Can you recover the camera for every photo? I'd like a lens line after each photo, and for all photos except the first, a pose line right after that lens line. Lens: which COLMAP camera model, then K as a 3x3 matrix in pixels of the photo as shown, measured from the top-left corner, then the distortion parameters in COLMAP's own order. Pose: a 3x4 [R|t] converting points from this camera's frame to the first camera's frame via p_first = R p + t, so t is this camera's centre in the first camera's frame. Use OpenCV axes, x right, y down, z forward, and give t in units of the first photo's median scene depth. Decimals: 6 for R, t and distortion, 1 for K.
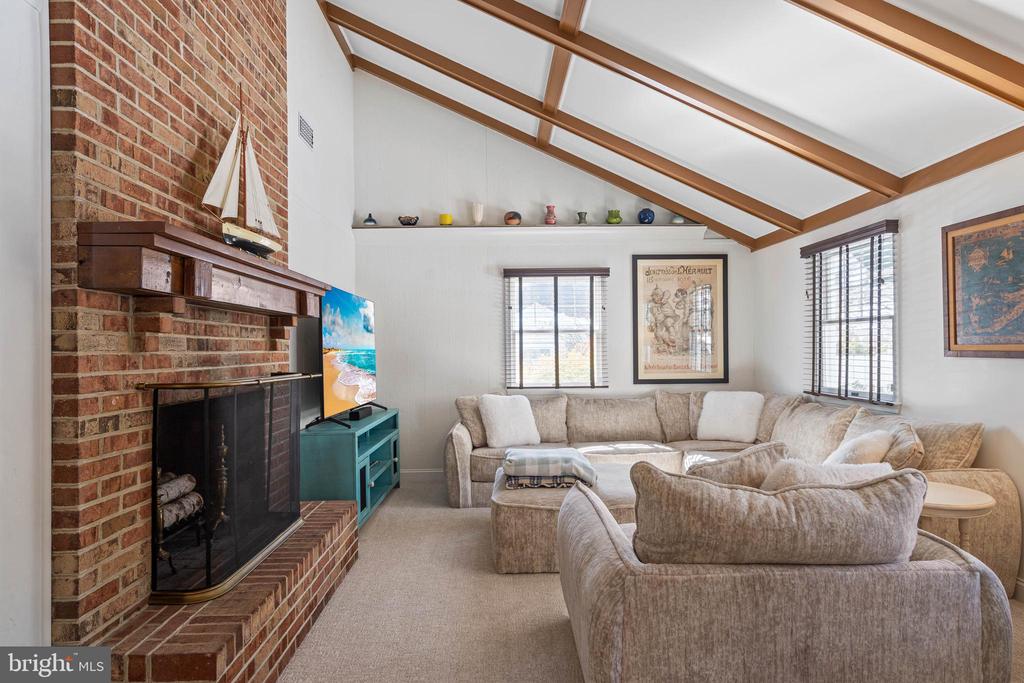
lens RADIAL K [[577.3, 0, 512.0], [0, 577.3, 341.5], [0, 0, 1]] dist [0.003685, 0.000621]
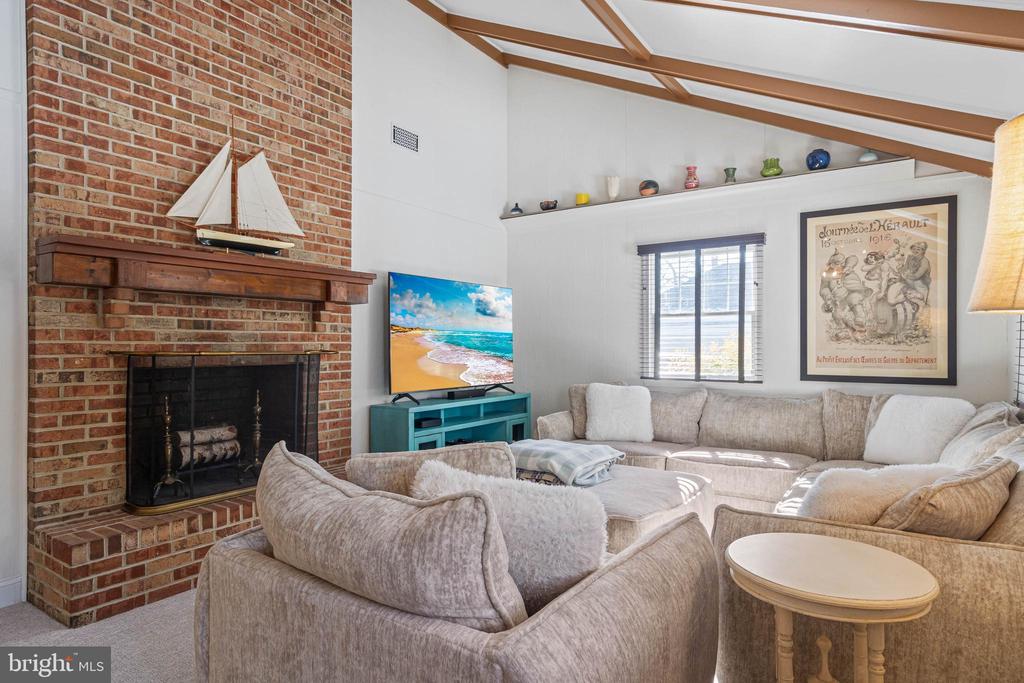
lens RADIAL K [[561.2, 0, 422.2], [0, 561.2, 336.3], [0, 0, 1]] dist [0.004438, 0.000584]
pose [[0.820343, 0.005970, -0.571840, 0.438305], [-0.000069, 0.999947, 0.010341, 0.013744], [0.571872, -0.008444, 0.820300, 0.183721]]
